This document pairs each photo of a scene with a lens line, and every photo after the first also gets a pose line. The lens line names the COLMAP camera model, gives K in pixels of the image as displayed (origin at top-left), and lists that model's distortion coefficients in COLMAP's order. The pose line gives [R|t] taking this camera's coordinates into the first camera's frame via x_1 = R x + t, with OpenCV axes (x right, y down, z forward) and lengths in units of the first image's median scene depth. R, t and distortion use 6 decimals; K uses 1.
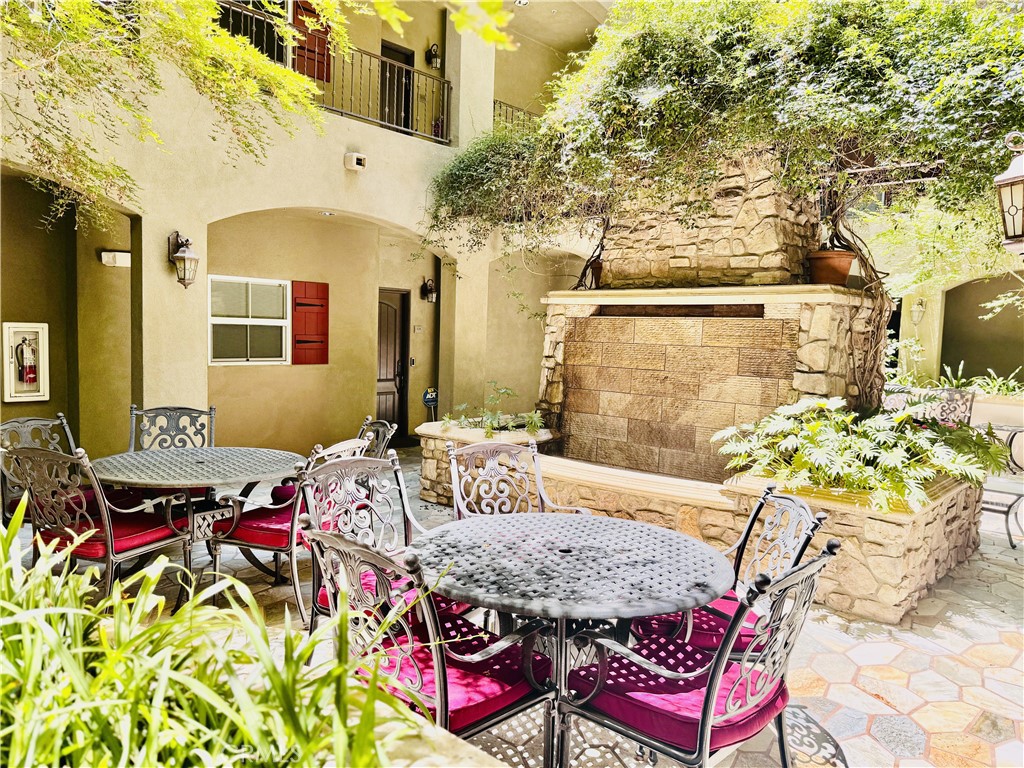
lens RADIAL K [[758.0, 0, 513.2], [0, 758.0, 390.2], [0, 0, 1]] dist [0.036816, -0.002259]
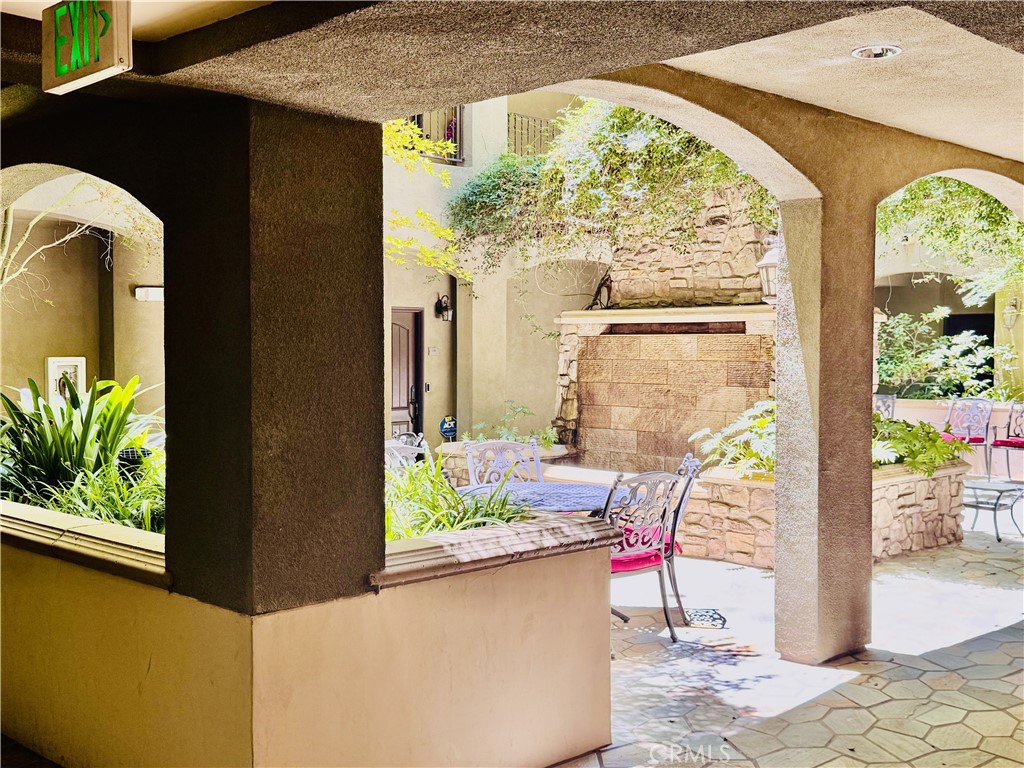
lens RADIAL K [[1169.7, 0, 512.2], [0, 1169.7, 384.4], [0, 0, 1]] dist [0.002829, 0.008565]
pose [[0.998386, -0.027321, -0.049794, 0.059774], [0.025005, 0.998603, -0.046551, 0.042983], [0.050996, 0.045231, 0.997674, -0.619418]]
